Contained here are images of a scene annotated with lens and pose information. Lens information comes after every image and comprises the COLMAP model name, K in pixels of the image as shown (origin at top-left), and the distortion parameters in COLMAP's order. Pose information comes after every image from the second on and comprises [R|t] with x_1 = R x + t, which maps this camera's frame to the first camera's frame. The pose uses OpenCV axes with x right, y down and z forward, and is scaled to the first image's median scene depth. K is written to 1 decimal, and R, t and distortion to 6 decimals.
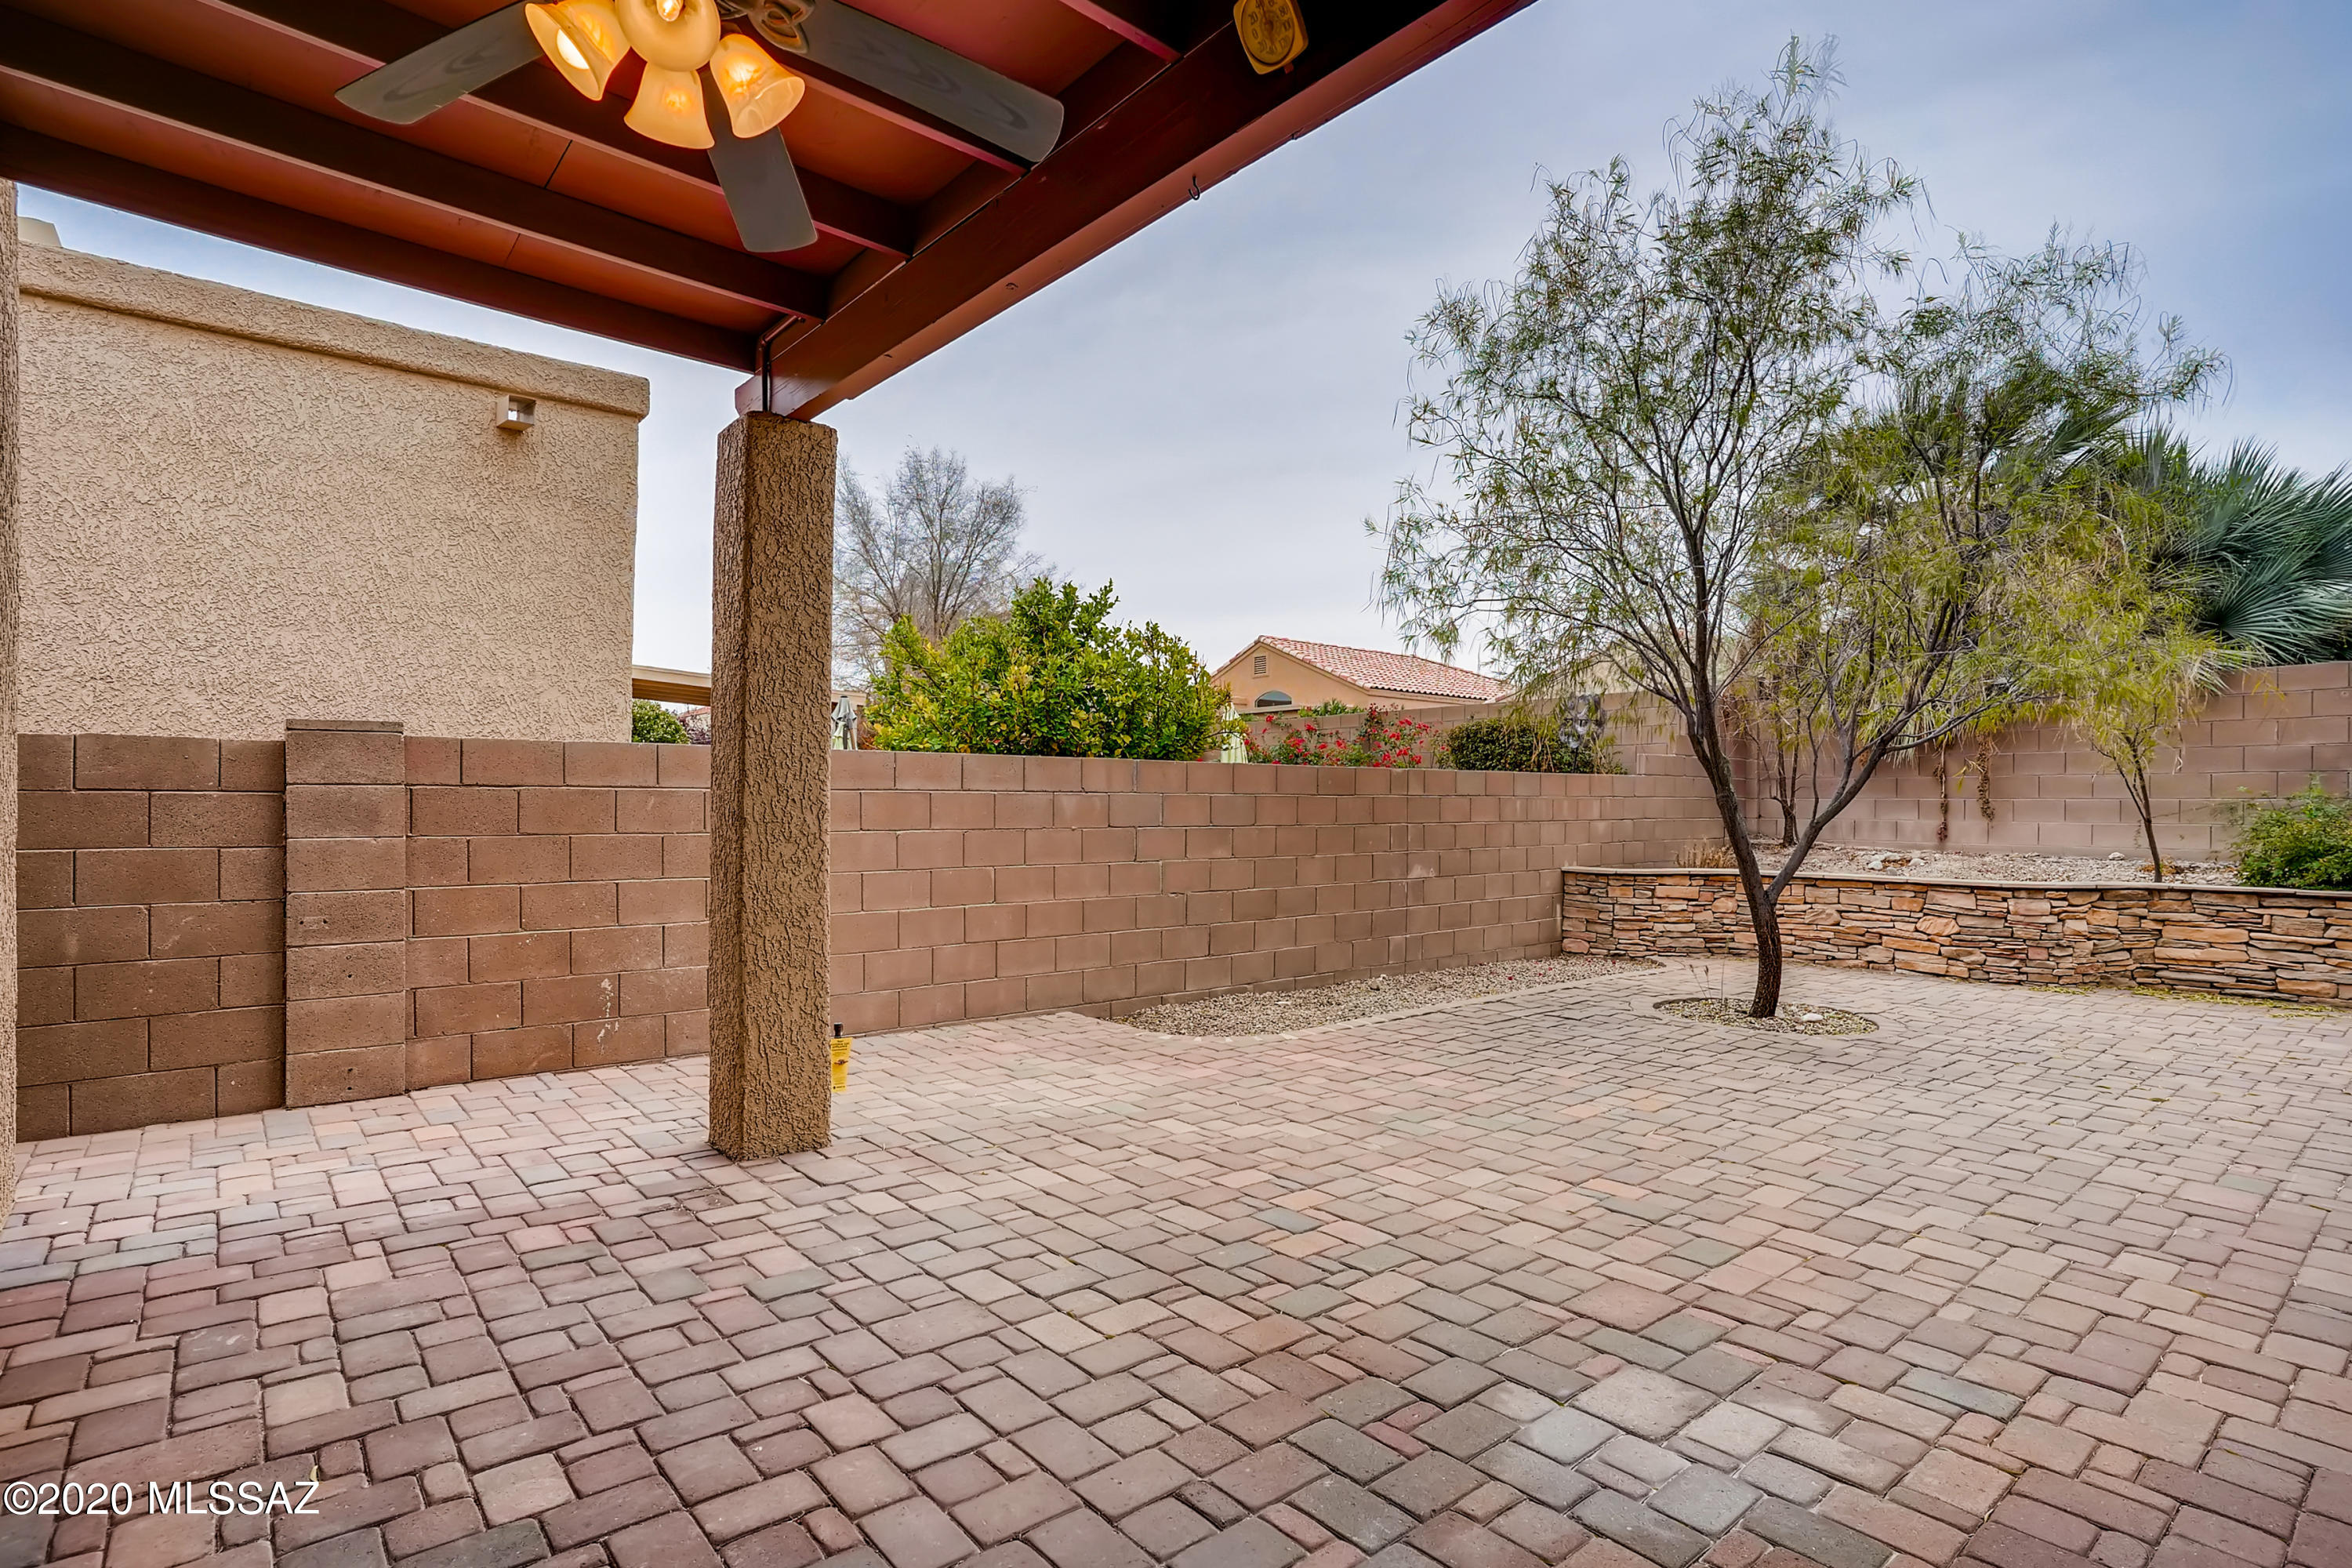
lens RADIAL K [[1141.3, 0, 1184.2], [0, 1141.3, 795.8], [0, 0, 1]] dist [-0.042358, 0.019909]
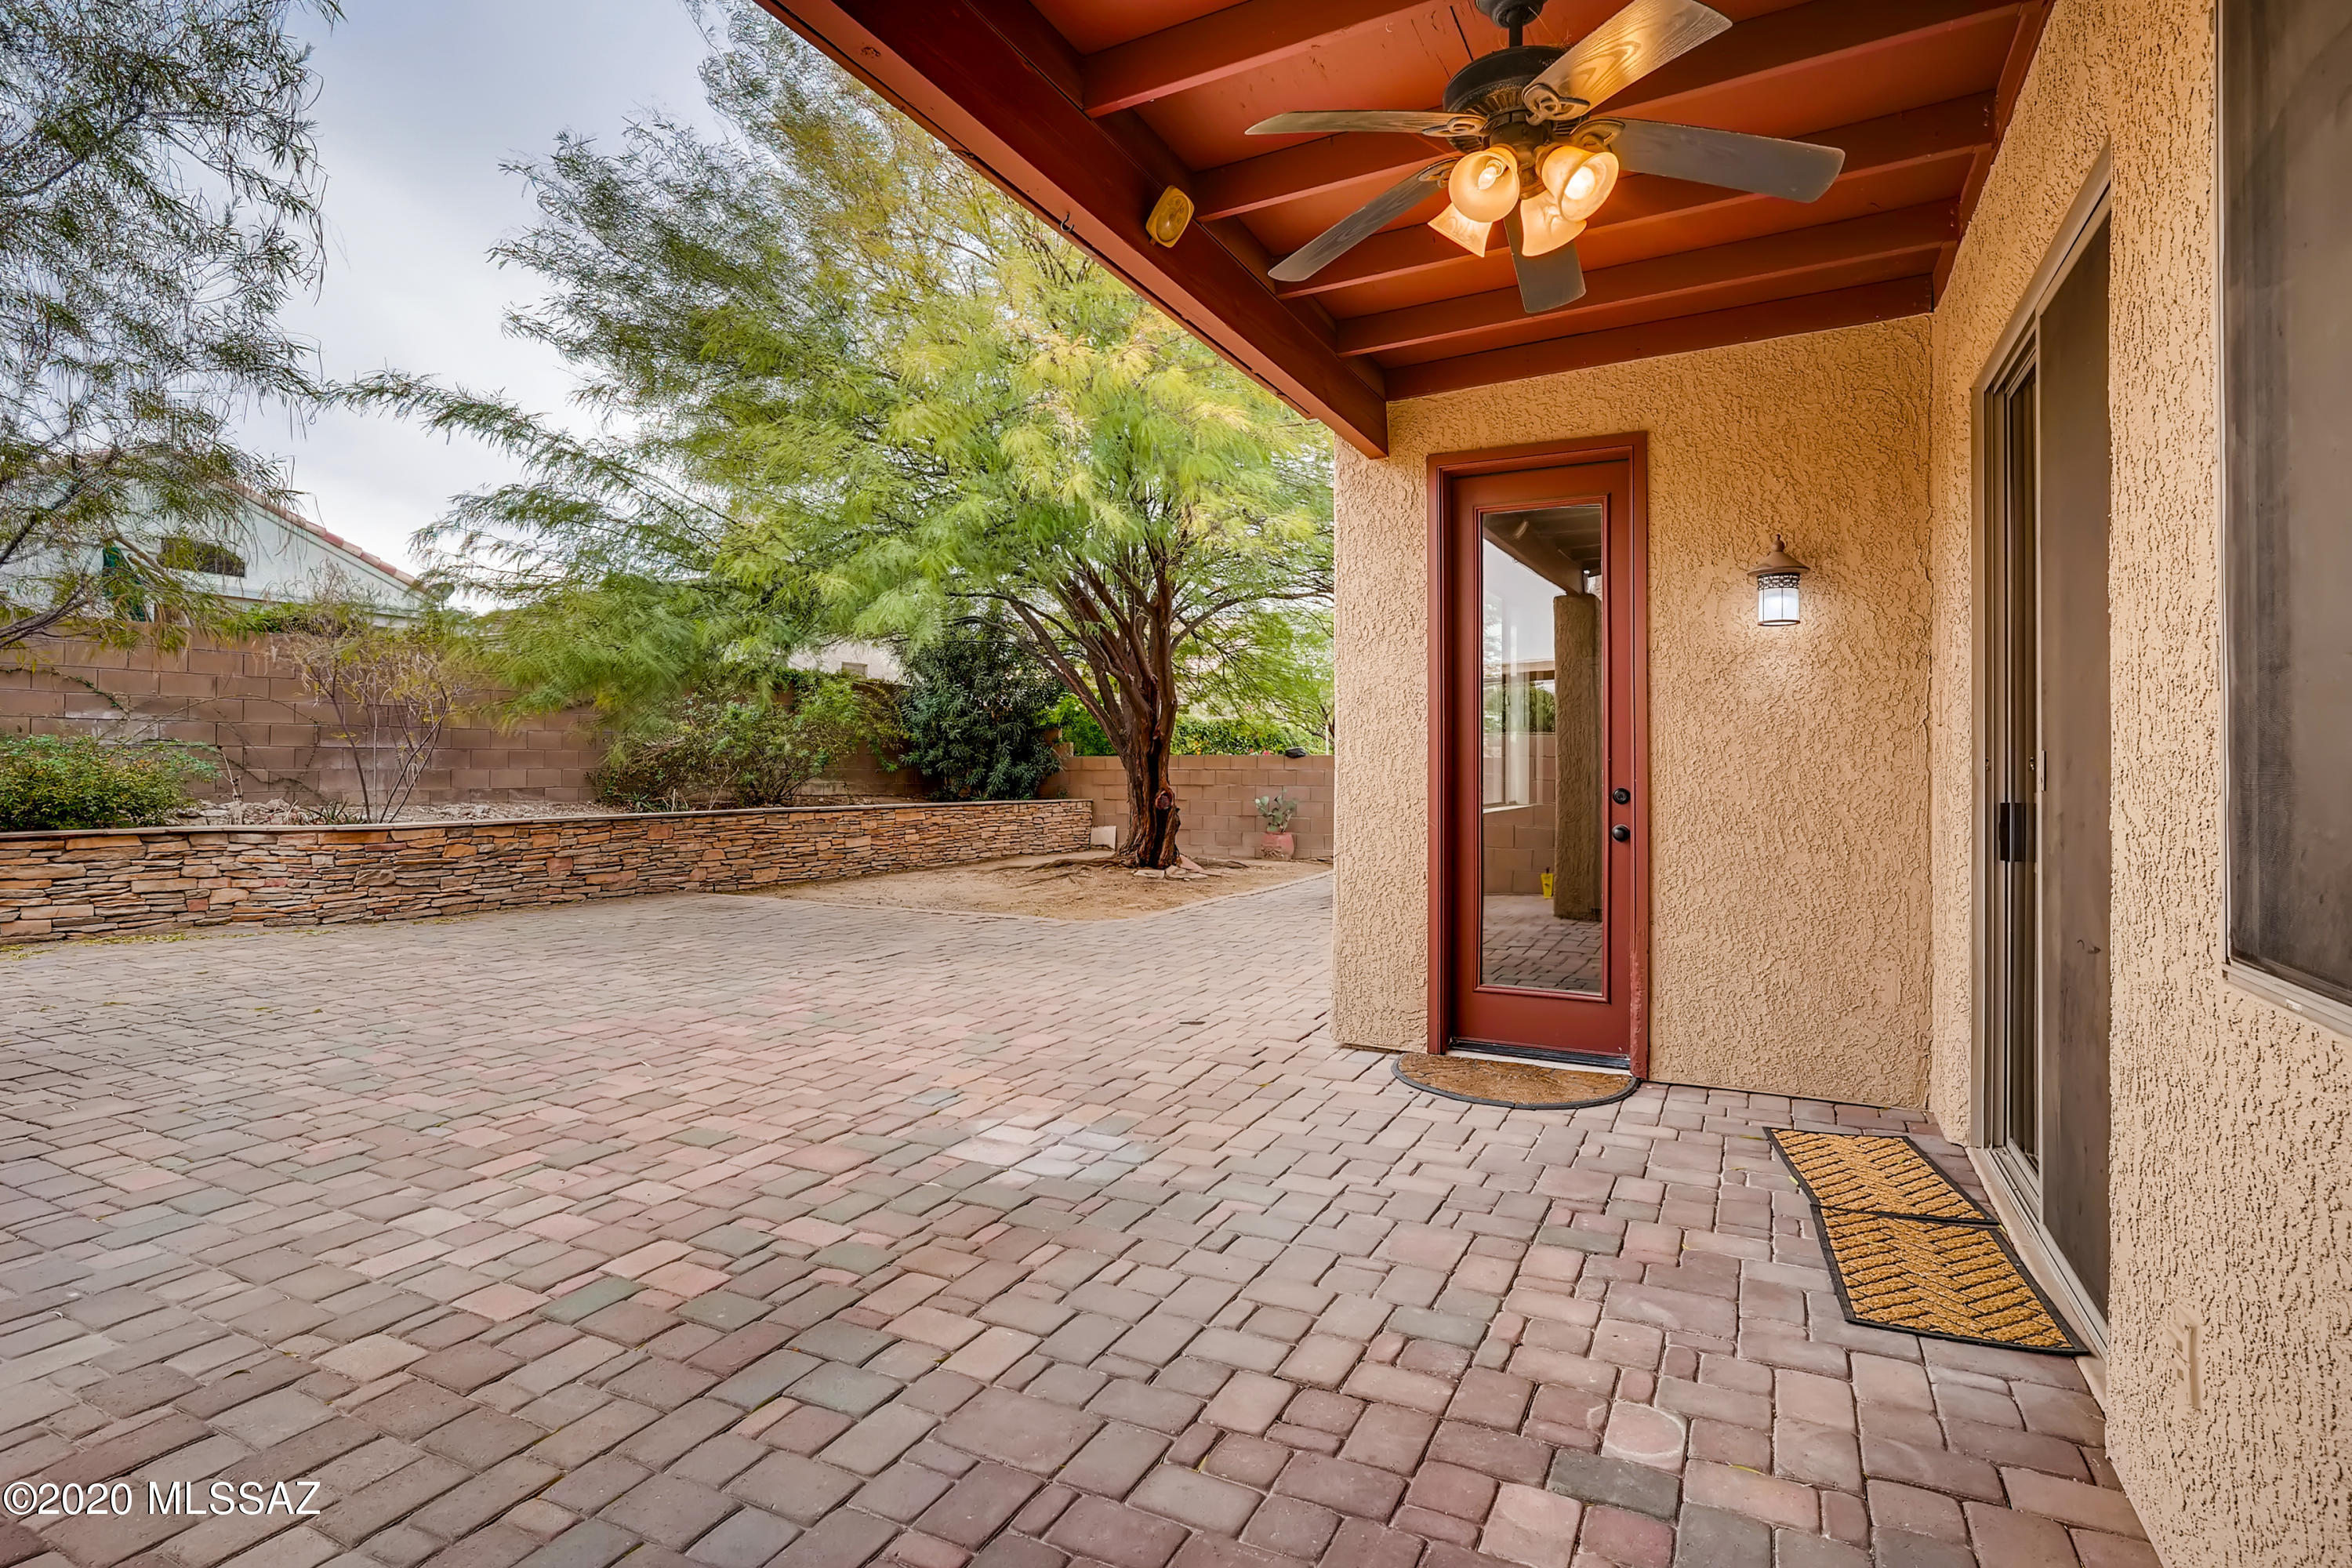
lens RADIAL K [[1141.3, 0, 1181.5], [0, 1141.3, 774.9], [0, 0, 1]] dist [-0.042358, 0.019909]
pose [[-0.374197, -0.017649, 0.927181, -0.885068], [-0.017546, 0.999775, 0.011950, 0.007499], [-0.927183, -0.011796, -0.374423, 1.084714]]
